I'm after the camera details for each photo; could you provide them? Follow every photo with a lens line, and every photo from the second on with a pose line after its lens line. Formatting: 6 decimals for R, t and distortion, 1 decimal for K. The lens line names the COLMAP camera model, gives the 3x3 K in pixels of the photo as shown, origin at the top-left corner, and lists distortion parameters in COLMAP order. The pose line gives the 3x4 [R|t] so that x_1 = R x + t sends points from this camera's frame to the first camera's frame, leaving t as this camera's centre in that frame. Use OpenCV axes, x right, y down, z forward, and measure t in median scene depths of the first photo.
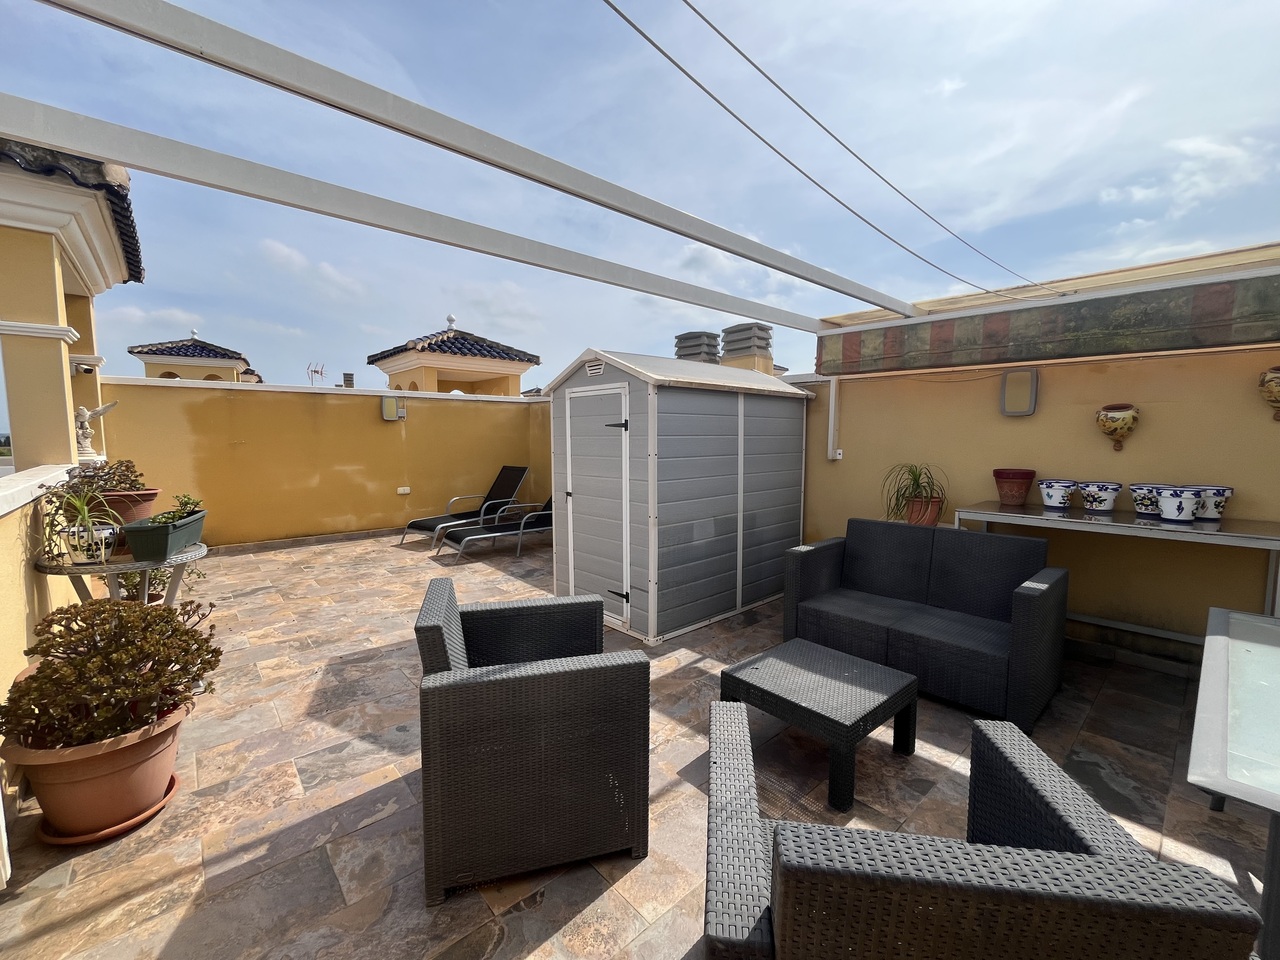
lens RADIAL K [[522.7, 0, 636.7], [0, 522.7, 481.5], [0, 0, 1]] dist [-0.003506, 0.000492]
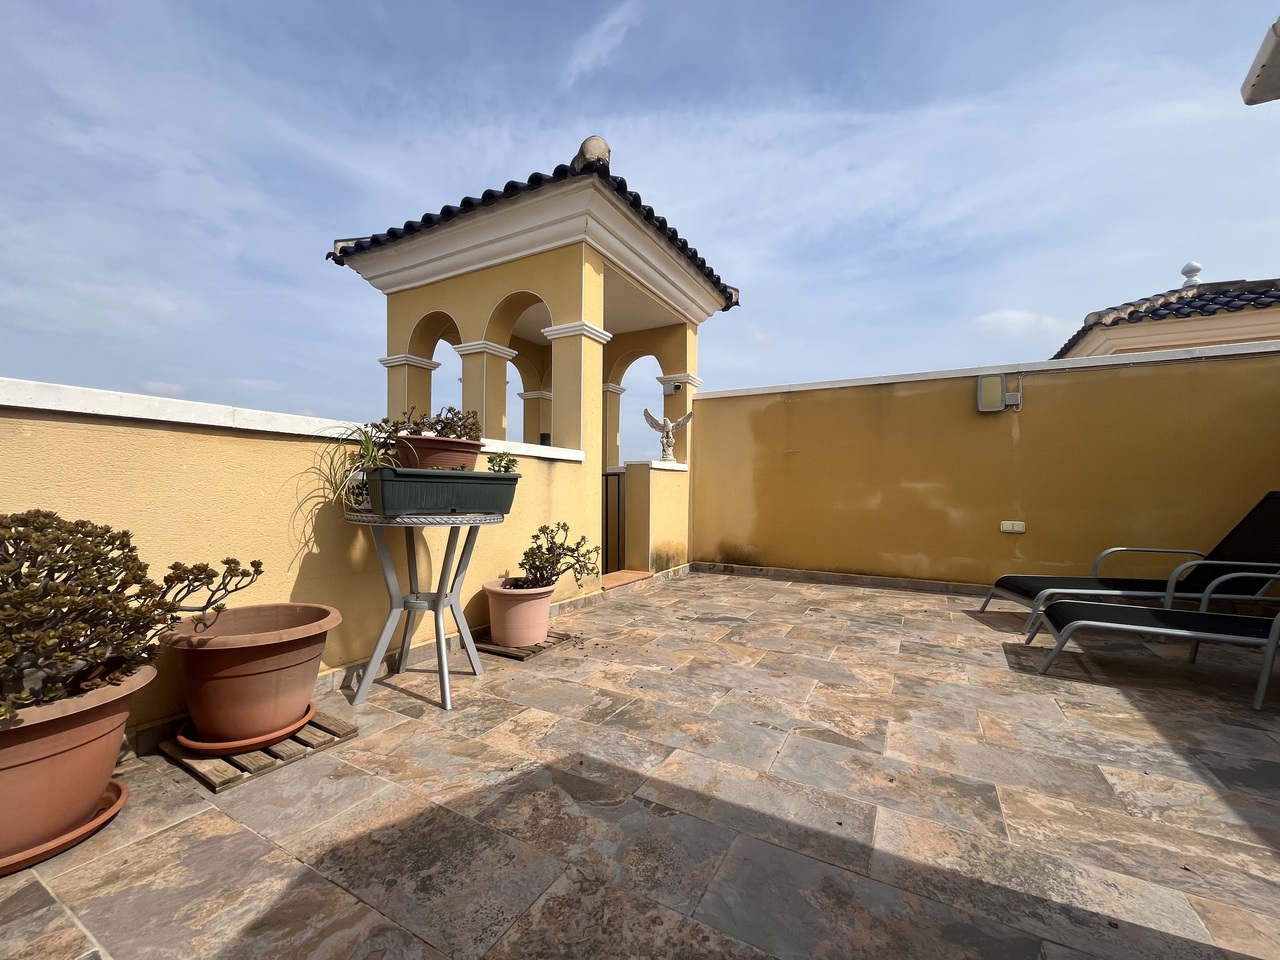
lens RADIAL K [[522.7, 0, 637.2], [0, 522.7, 482.1], [0, 0, 1]] dist [-0.003506, 0.000492]
pose [[0.342541, -0.018290, -0.939325, -0.055205], [-0.093718, 0.994158, -0.053534, 0.077418], [0.934817, 0.106369, 0.338826, 0.767905]]
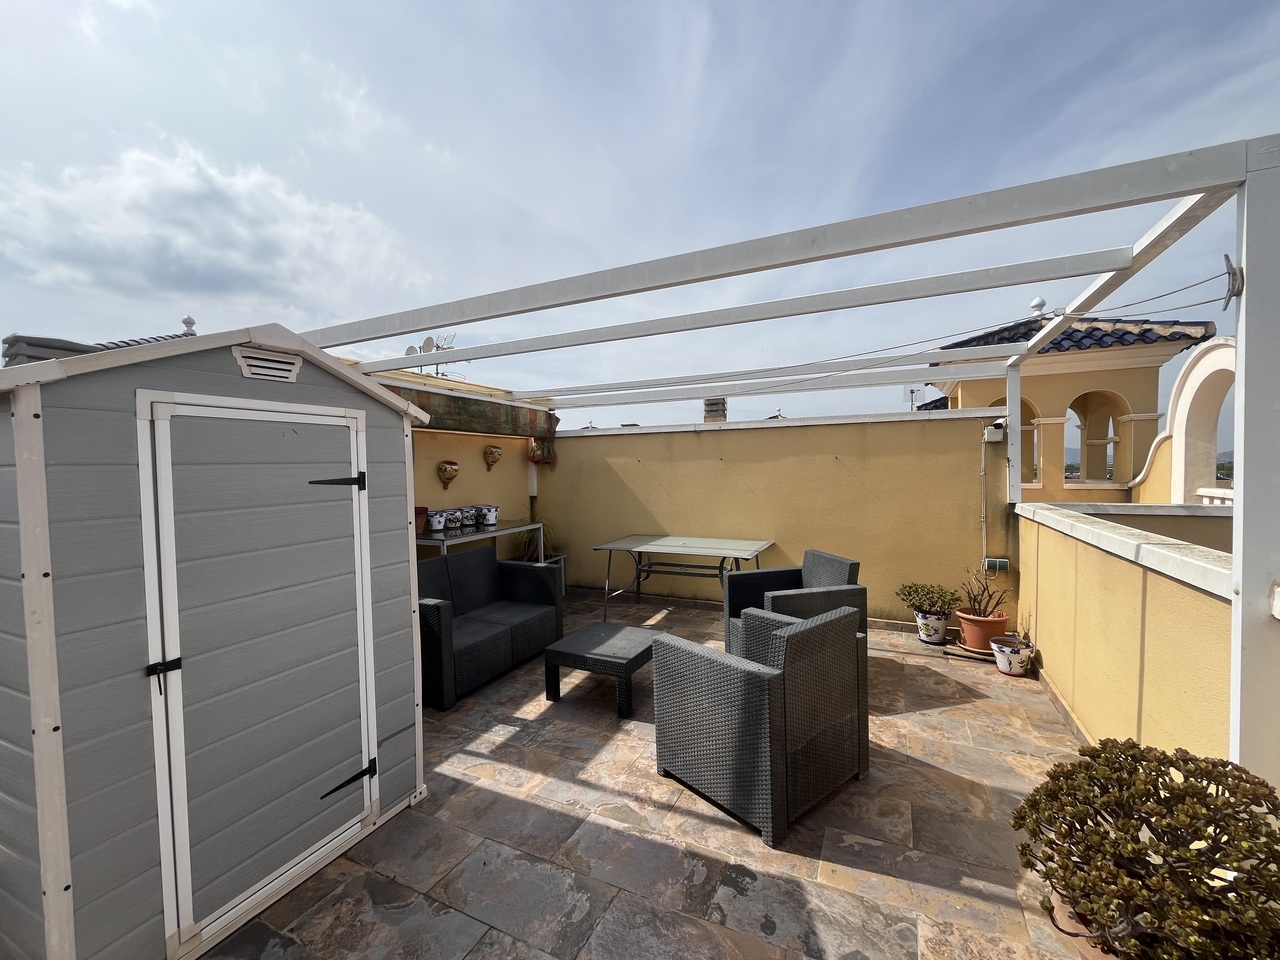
lens RADIAL K [[522.7, 0, 636.2], [0, 522.7, 483.1], [0, 0, 1]] dist [-0.003506, 0.000492]
pose [[-0.375777, -0.025136, 0.926369, -0.691251], [0.100681, 0.992608, 0.067775, -0.113550], [-0.921225, 0.118736, -0.370468, 0.926707]]
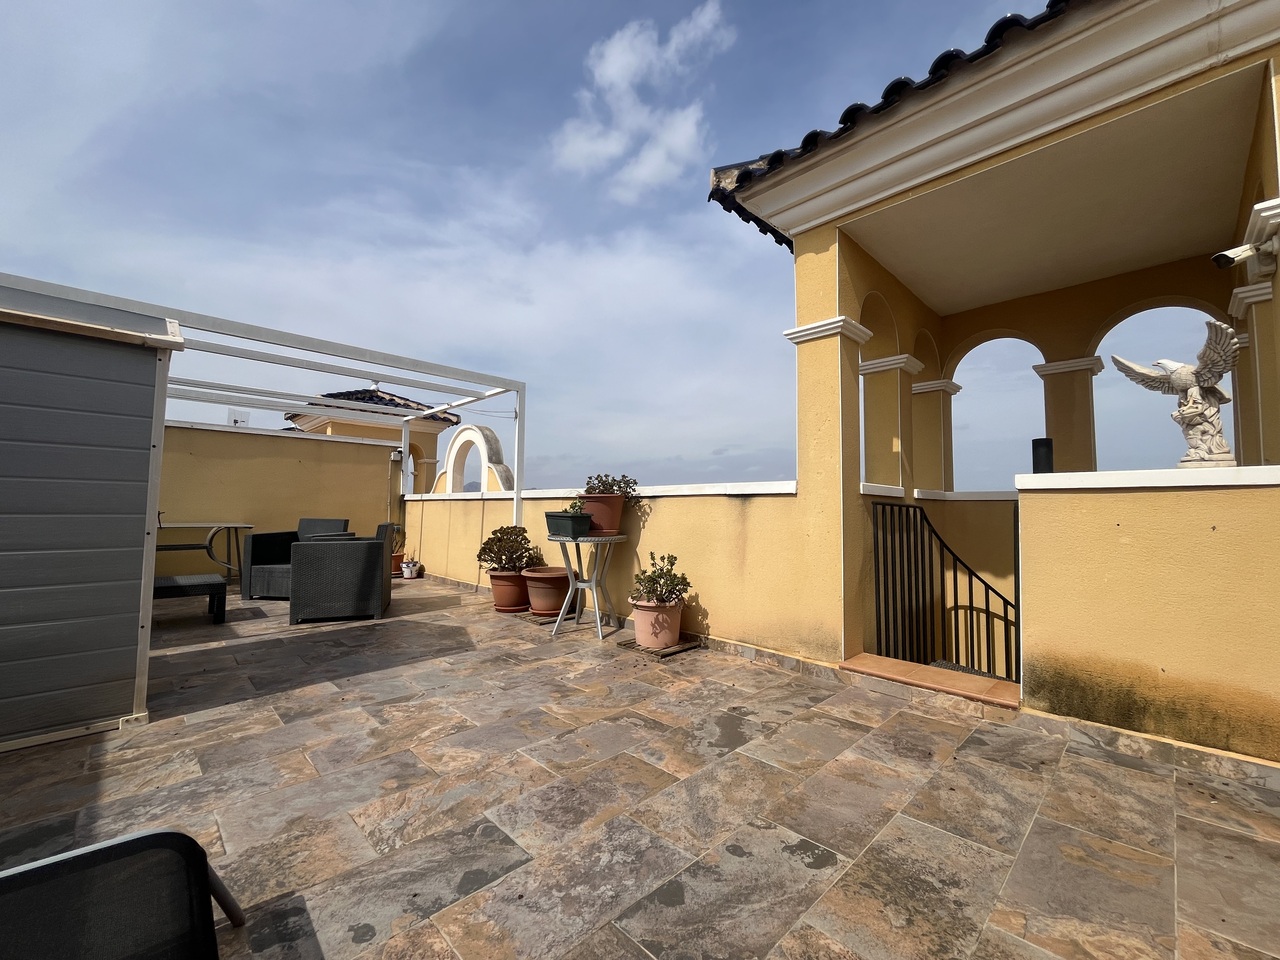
lens RADIAL K [[522.7, 0, 638.1], [0, 522.7, 490.9], [0, 0, 1]] dist [-0.003506, 0.000492]
pose [[-0.998565, -0.017309, -0.050683, -0.783165], [-0.020137, 0.998237, 0.055835, -0.060732], [0.049627, 0.056775, -0.997153, 1.897988]]
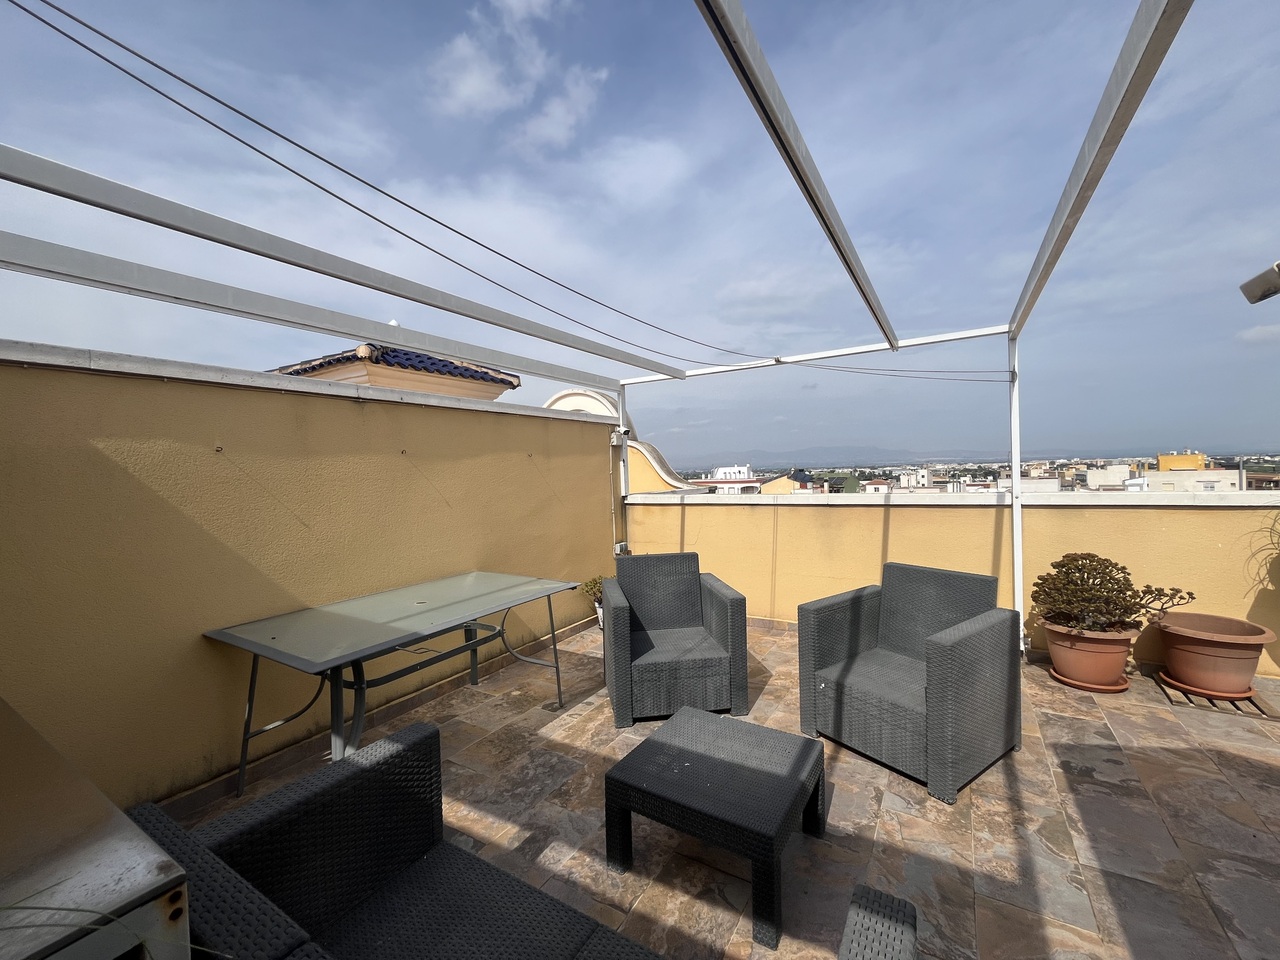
lens RADIAL K [[522.7, 0, 636.9], [0, 522.7, 481.6], [0, 0, 1]] dist [-0.003506, 0.000492]
pose [[-0.955041, 0.035396, -0.294354, 0.453548], [0.003084, 0.993980, 0.109521, -0.102683], [0.296459, 0.103690, -0.949400, 1.102914]]
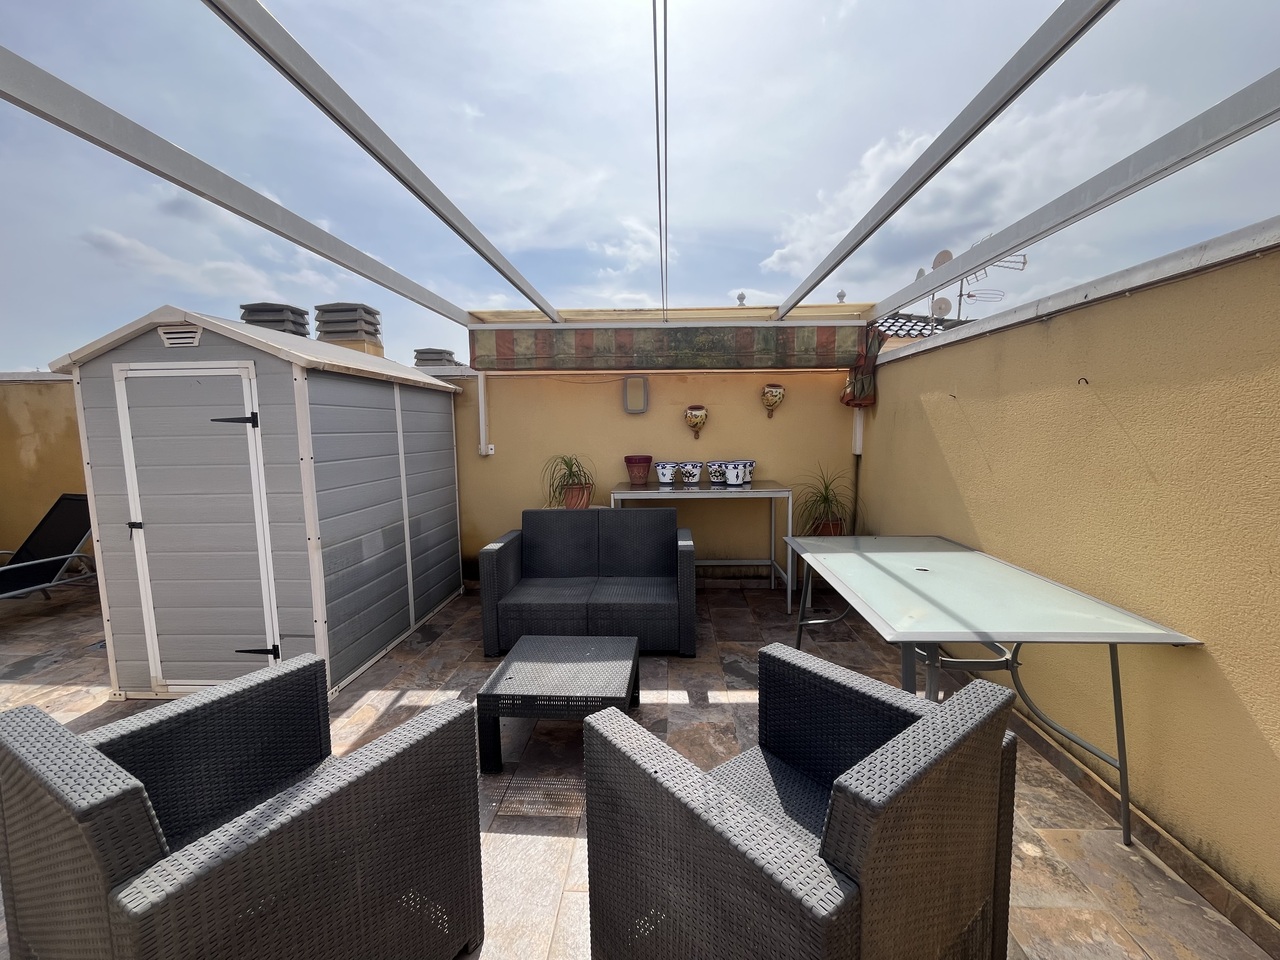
lens RADIAL K [[522.7, 0, 637.1], [0, 522.7, 481.6], [0, 0, 1]] dist [-0.003506, 0.000492]
pose [[0.707012, -0.080487, 0.702607, -0.160169], [0.075403, 0.996419, 0.038269, -0.009186], [-0.703171, 0.025922, 0.710549, 0.106528]]
